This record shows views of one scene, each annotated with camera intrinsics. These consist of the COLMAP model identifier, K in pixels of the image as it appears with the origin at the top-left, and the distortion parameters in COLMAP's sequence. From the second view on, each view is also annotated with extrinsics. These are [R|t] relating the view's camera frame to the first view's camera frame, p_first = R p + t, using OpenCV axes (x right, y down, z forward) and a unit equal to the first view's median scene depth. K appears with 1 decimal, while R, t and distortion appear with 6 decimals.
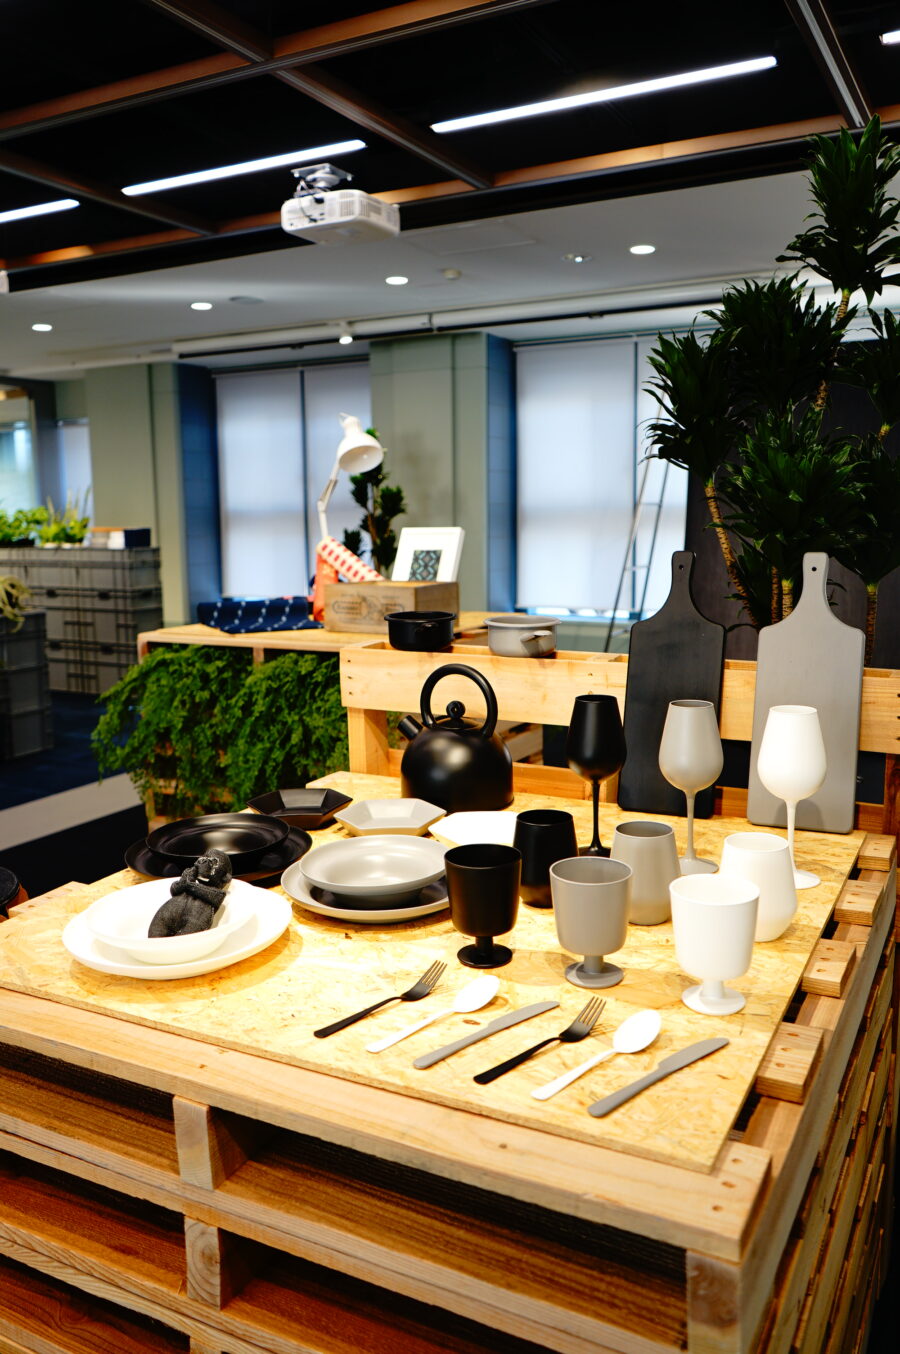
lens RADIAL K [[1078.8, 0, 450.0], [0, 1078.8, 677.0], [0, 0, 1]] dist [-0.004334, 0.001990]
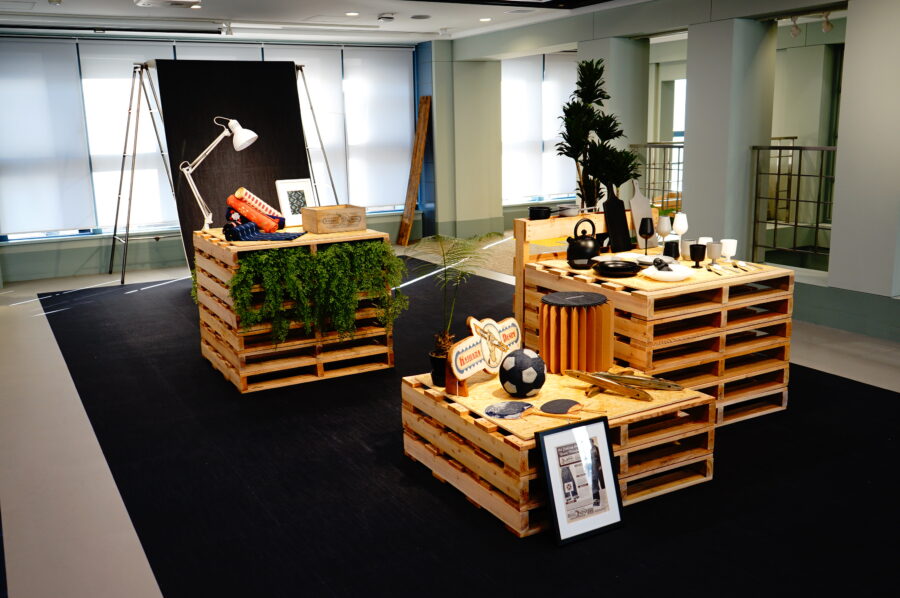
lens RADIAL K [[834.5, 0, 438.4], [0, 834.5, 301.1], [0, 0, 1]] dist [0.016097, 0.005769]
pose [[0.549857, -0.175806, 0.816547, -1.084214], [0.144252, 0.982896, 0.114484, -0.055035], [-0.822708, 0.054839, 0.565813, -0.045322]]
